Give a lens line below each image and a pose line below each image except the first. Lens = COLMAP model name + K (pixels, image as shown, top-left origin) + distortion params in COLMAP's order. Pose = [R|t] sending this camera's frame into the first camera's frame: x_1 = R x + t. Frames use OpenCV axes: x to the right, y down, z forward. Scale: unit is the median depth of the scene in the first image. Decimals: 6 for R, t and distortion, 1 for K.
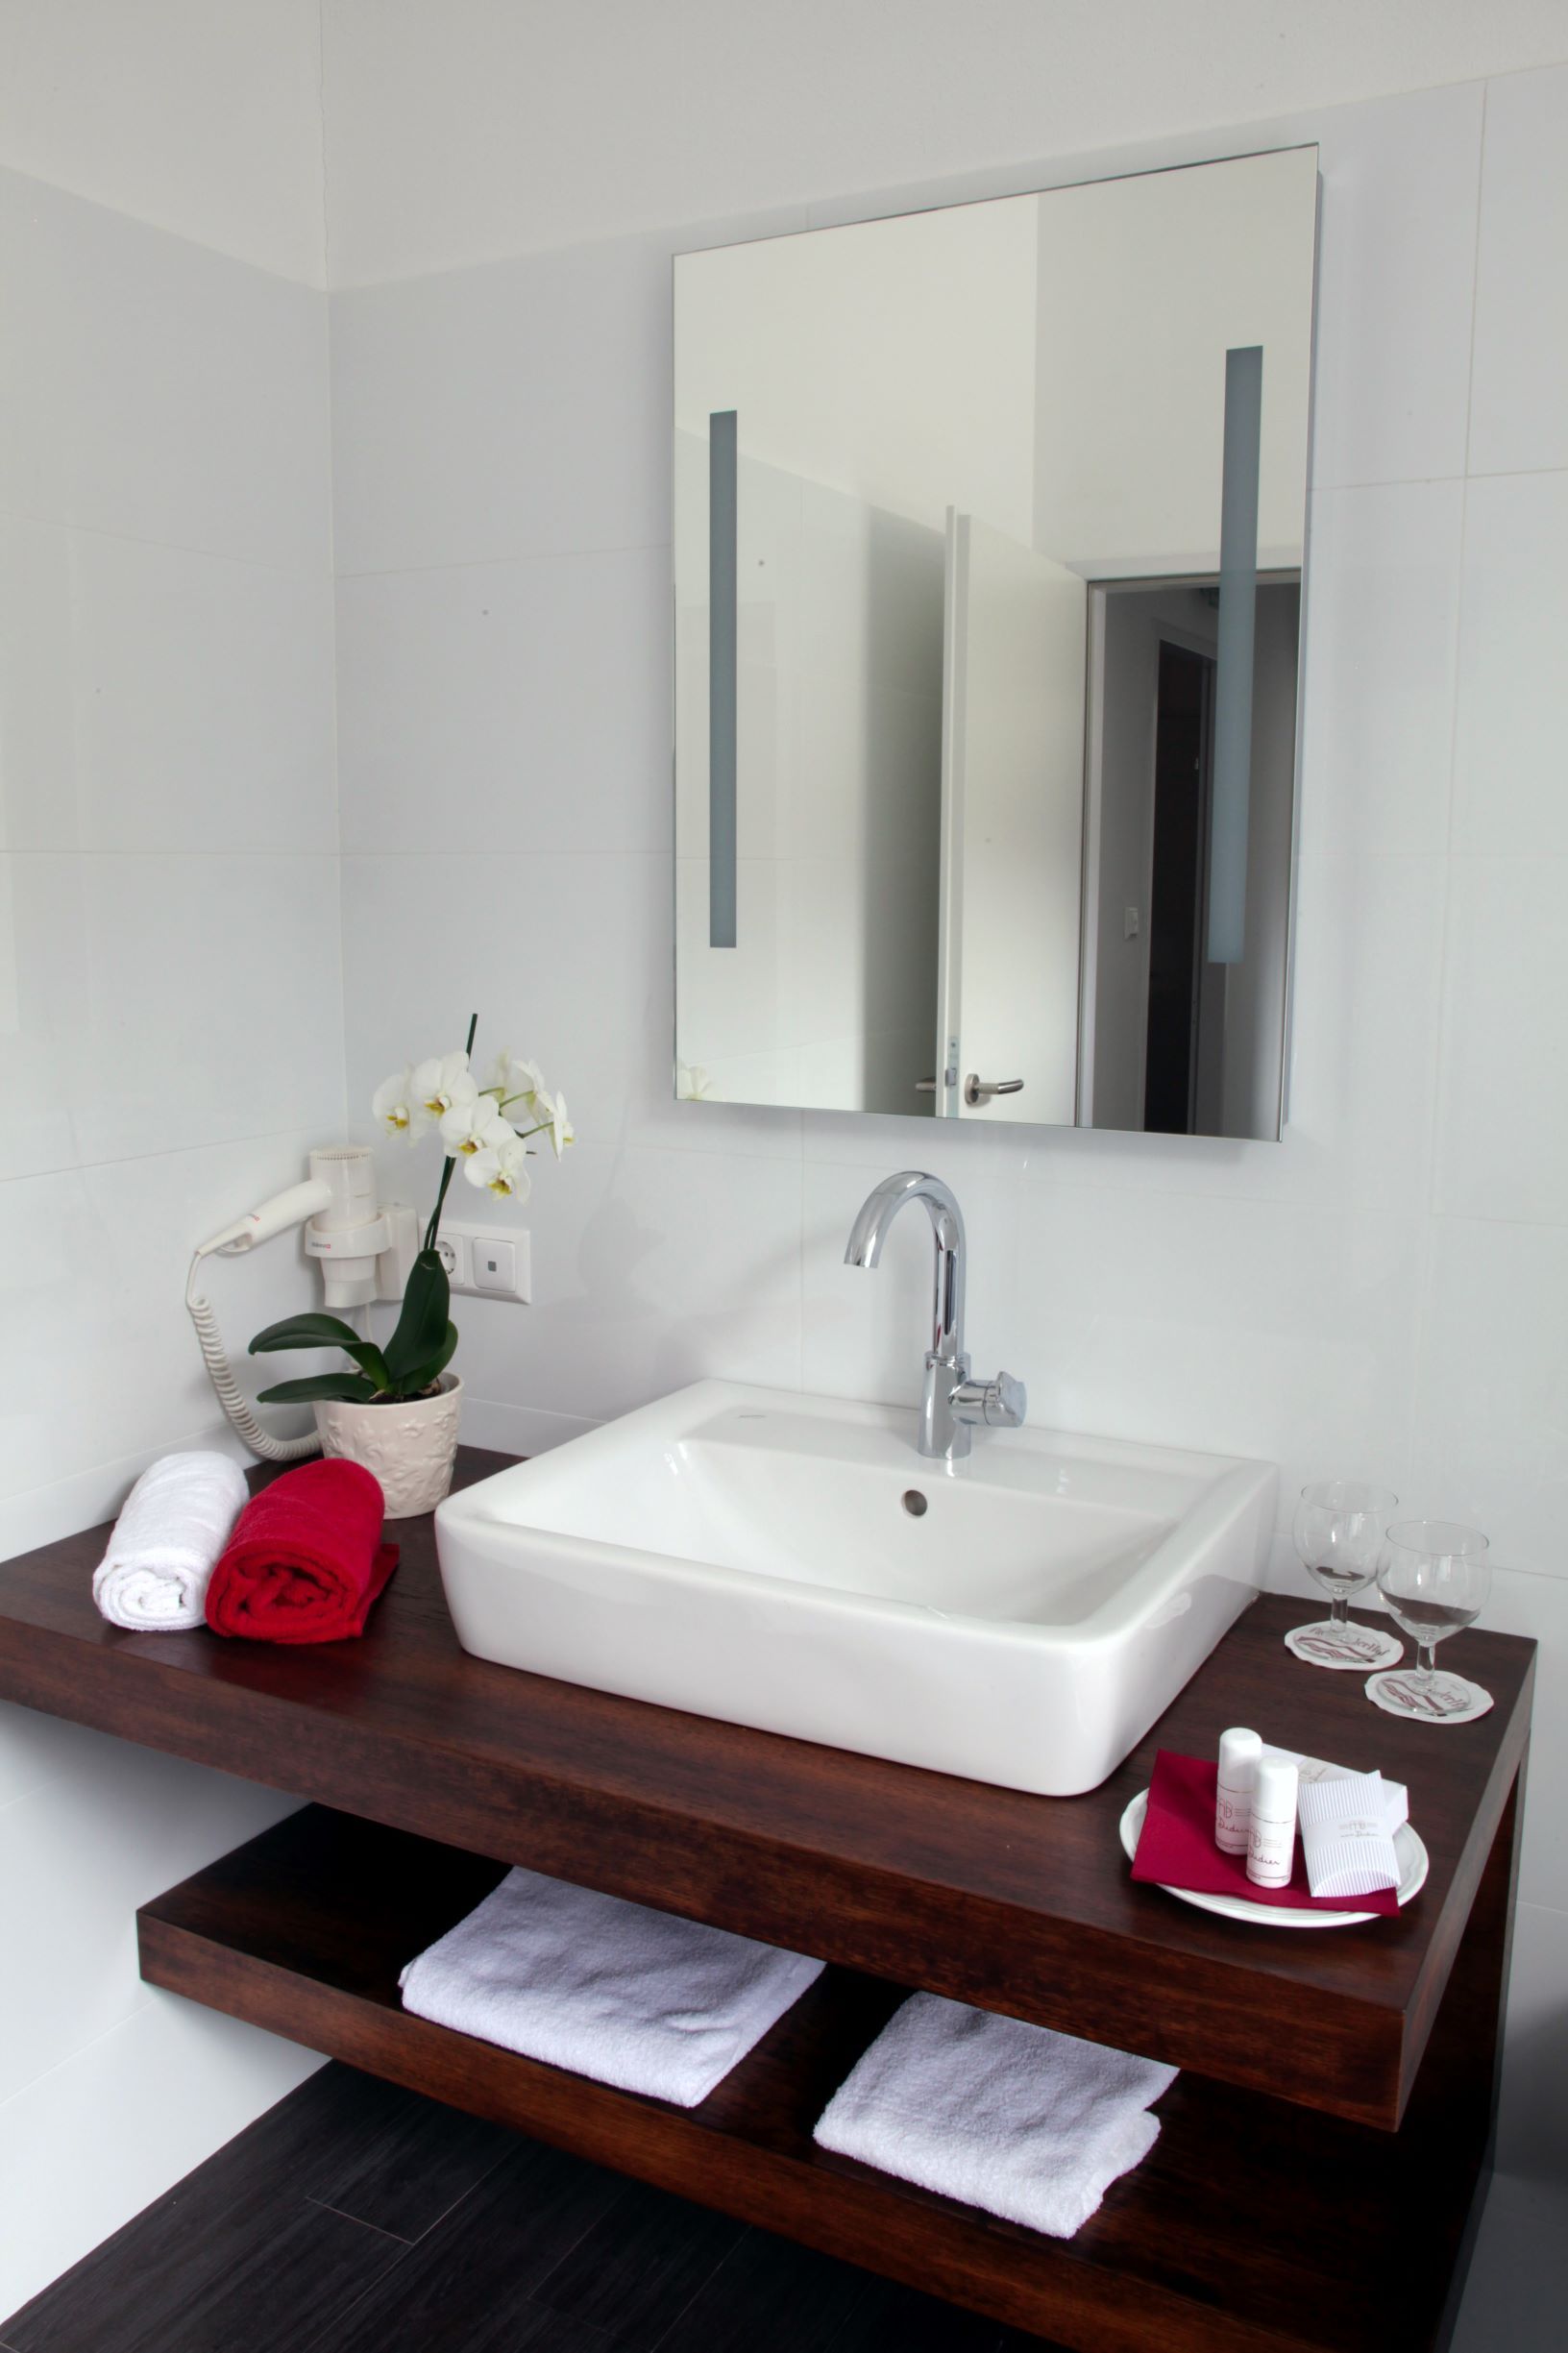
lens RADIAL K [[1885.0, 0, 784.0], [0, 1885.0, 1176.5], [0, 0, 1]] dist [-0.107724, 0.109669]
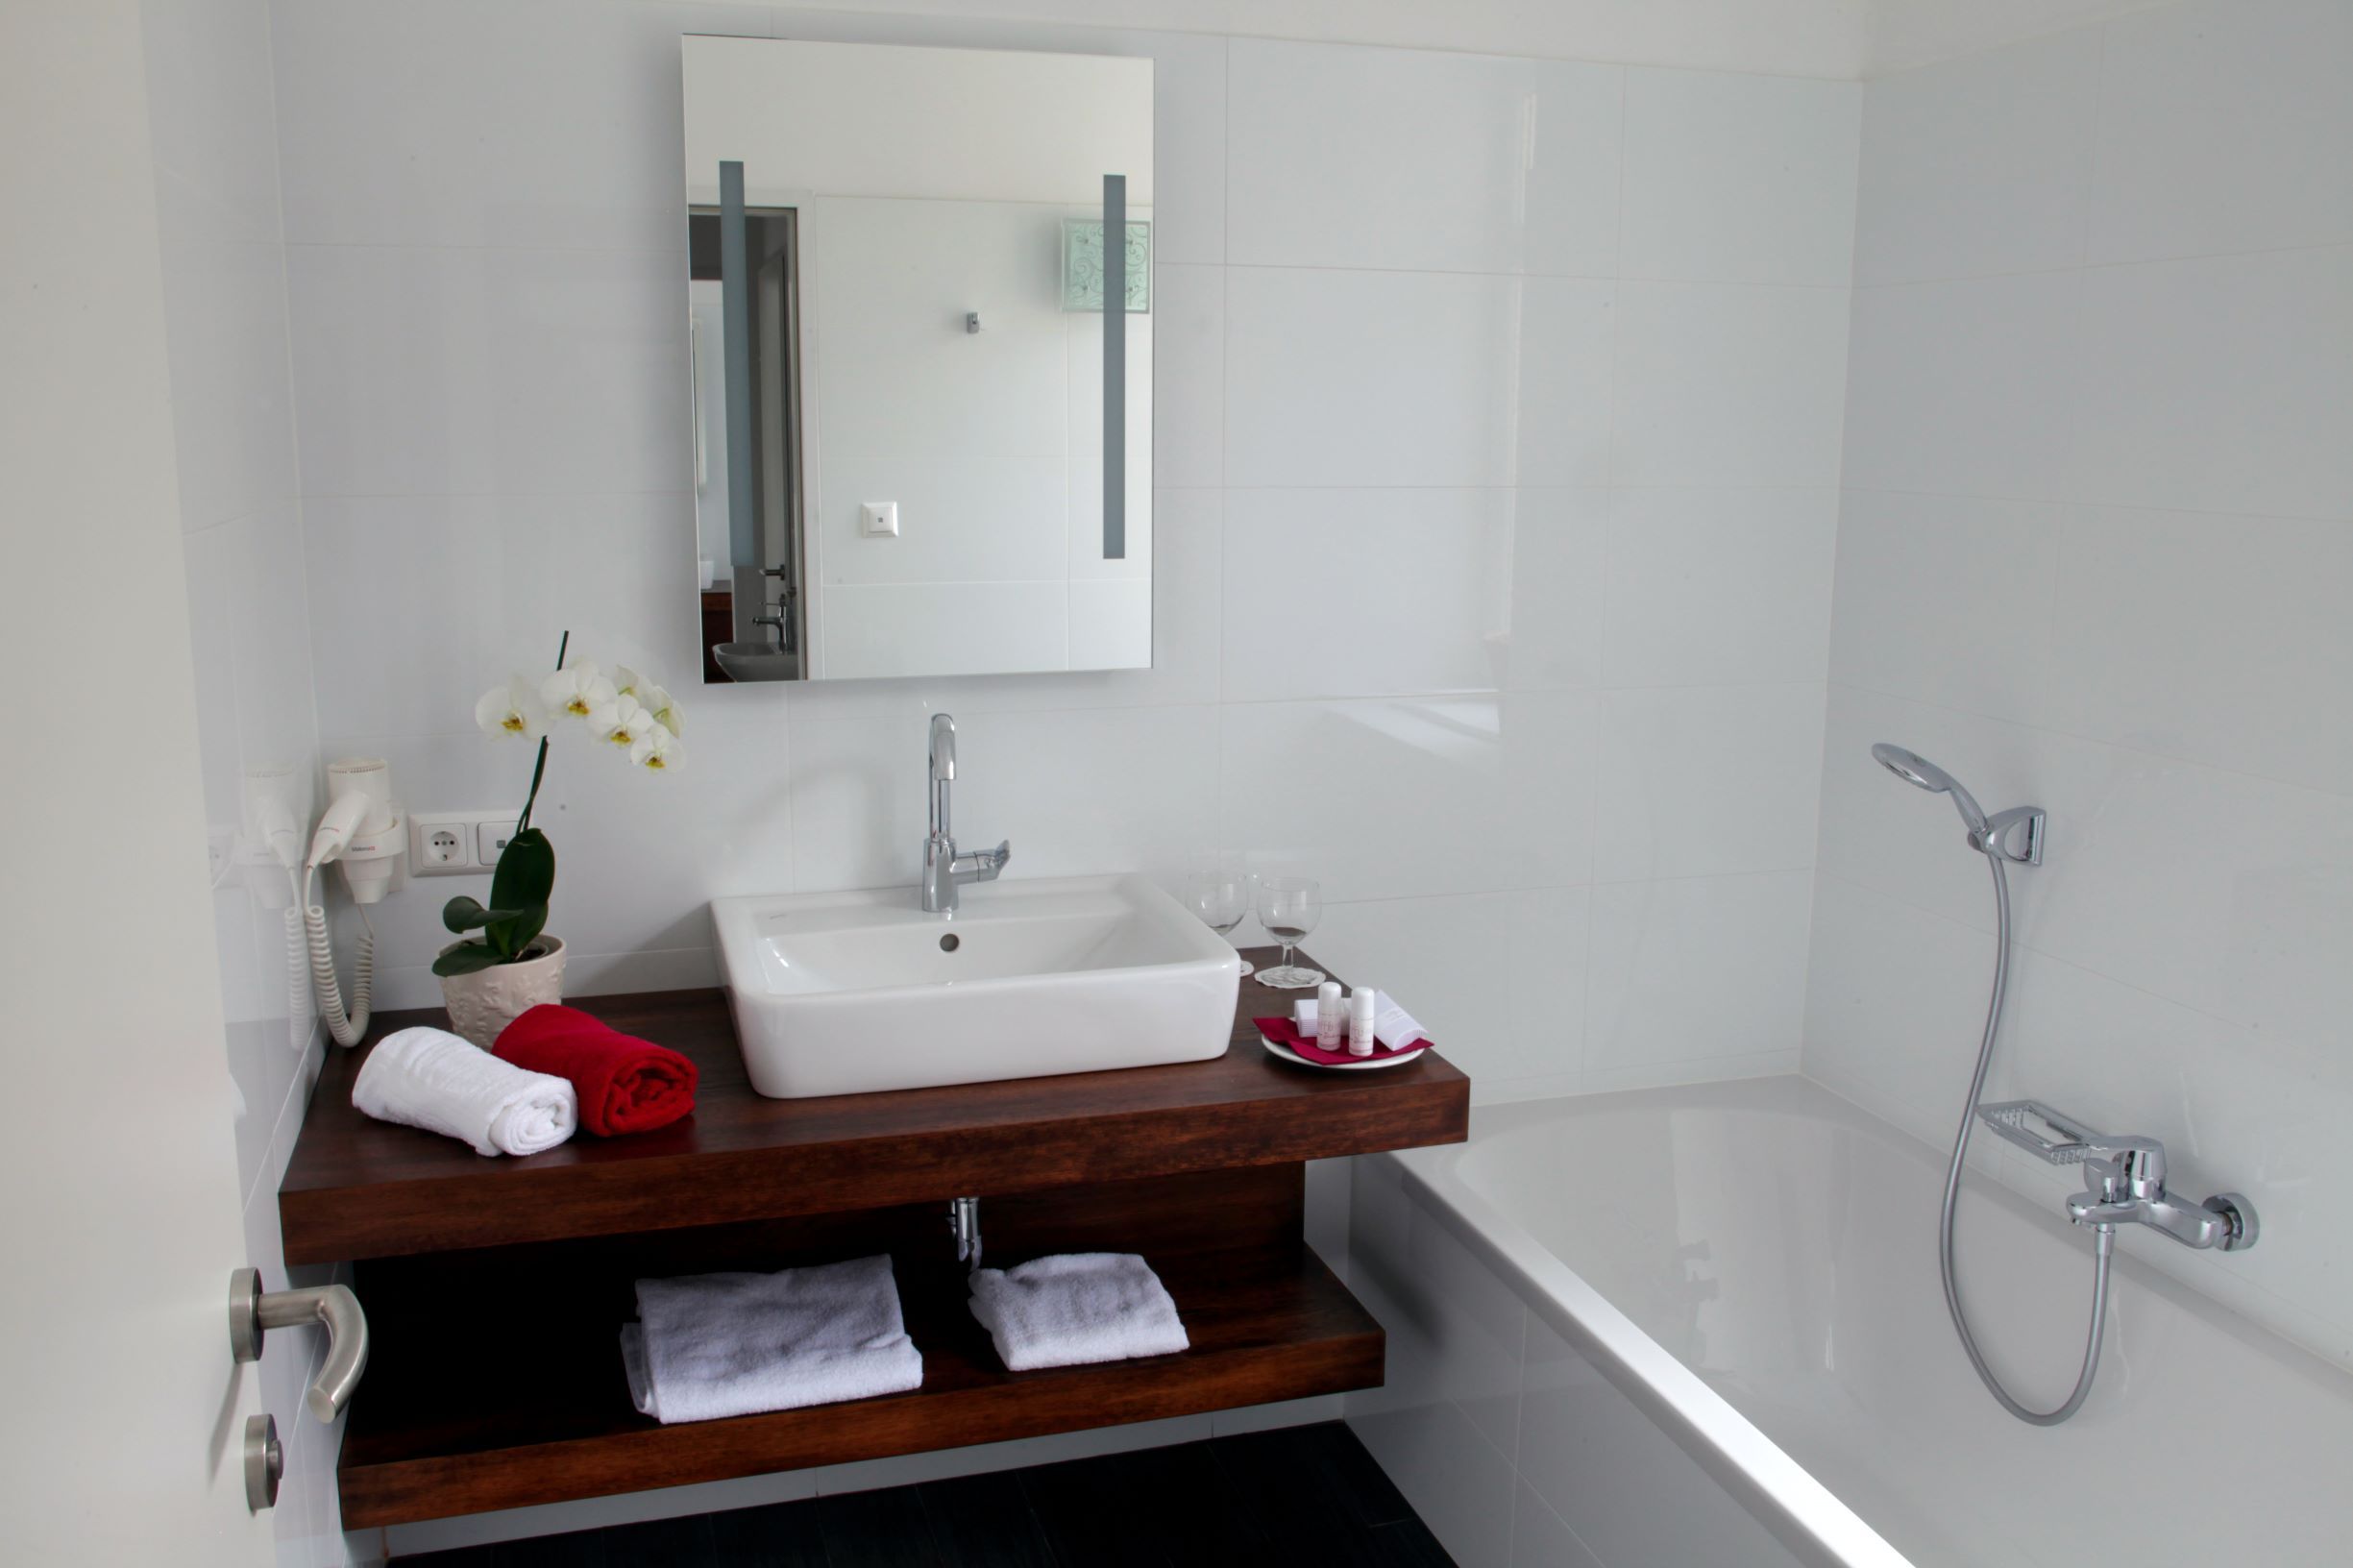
lens RADIAL K [[1885.0, 0, 1176.5], [0, 1885.0, 784.0], [0, 0, 1]] dist [-0.107724, 0.109669]
pose [[0.706745, -0.133703, 0.694719, -0.878394], [0.112256, 0.990732, 0.076474, -0.042219], [-0.698506, 0.023938, 0.715204, -0.176820]]
